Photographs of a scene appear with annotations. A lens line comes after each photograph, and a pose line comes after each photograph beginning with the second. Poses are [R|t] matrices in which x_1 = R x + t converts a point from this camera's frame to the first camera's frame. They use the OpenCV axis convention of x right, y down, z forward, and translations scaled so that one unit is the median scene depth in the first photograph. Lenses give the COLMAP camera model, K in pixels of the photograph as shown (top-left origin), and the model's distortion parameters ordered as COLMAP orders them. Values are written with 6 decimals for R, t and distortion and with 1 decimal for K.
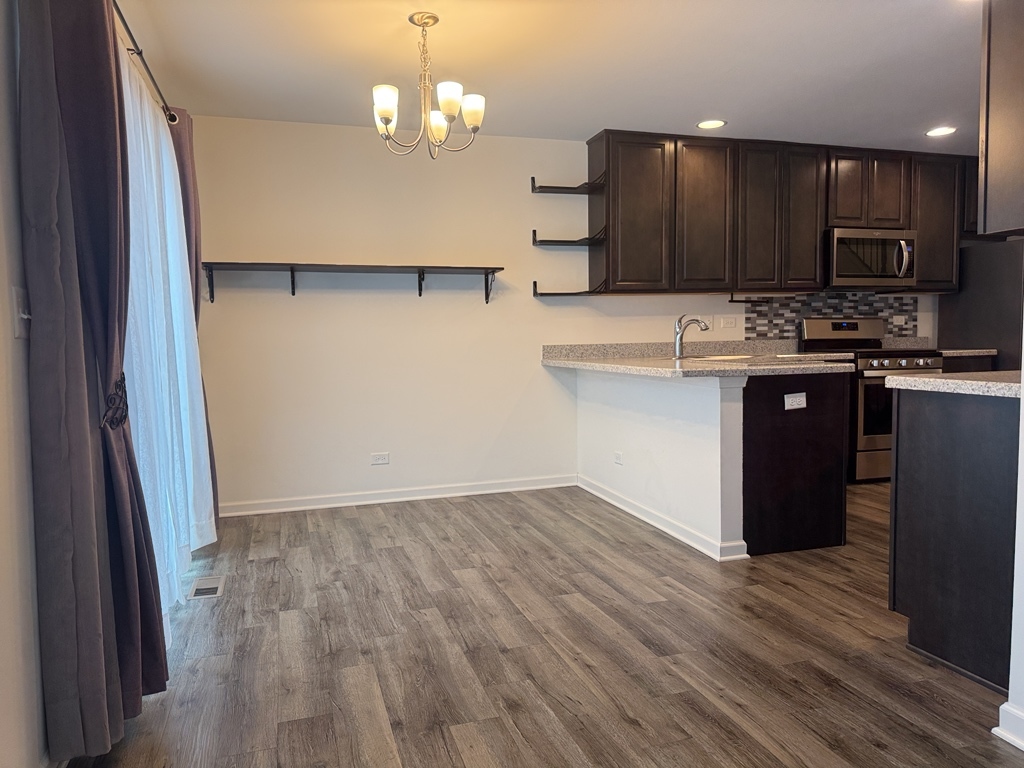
lens RADIAL K [[710.8, 0, 510.1], [0, 710.8, 385.2], [0, 0, 1]] dist [0.038986, -0.010540]
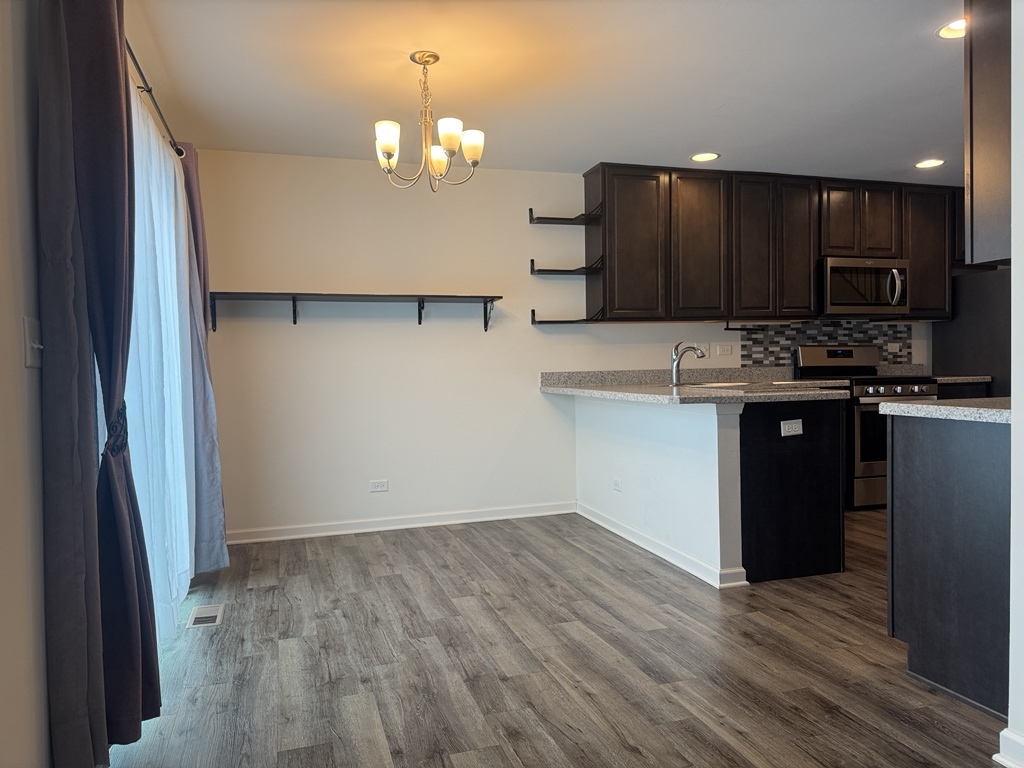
lens RADIAL K [[710.8, 0, 509.4], [0, 710.8, 380.9], [0, 0, 1]] dist [0.038986, -0.010540]
pose [[0.999997, -0.002032, 0.001464, -0.001073], [0.002095, 0.999021, -0.044196, 0.000303], [-0.001373, 0.044199, 0.999022, -0.011320]]
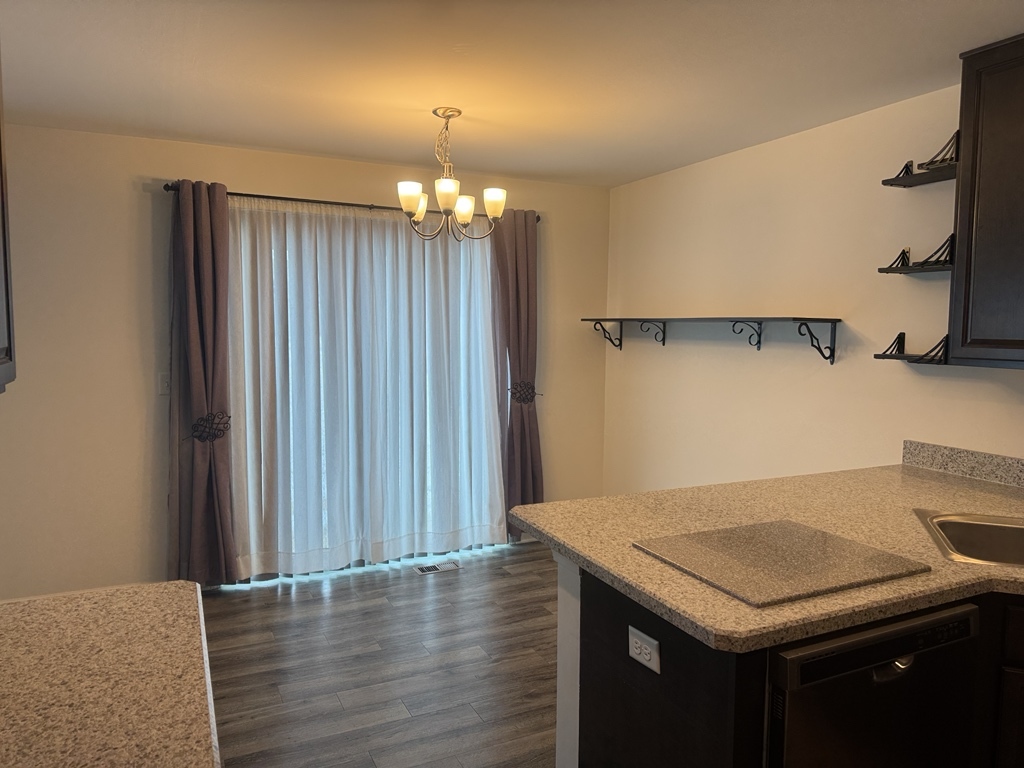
lens RADIAL K [[710.8, 0, 514.4], [0, 710.8, 379.9], [0, 0, 1]] dist [0.038986, -0.010540]
pose [[0.160305, 0.098868, -0.982104, 0.857286], [-0.081649, 0.992889, 0.086626, -0.194370], [0.983685, 0.066301, 0.167238, 0.846512]]
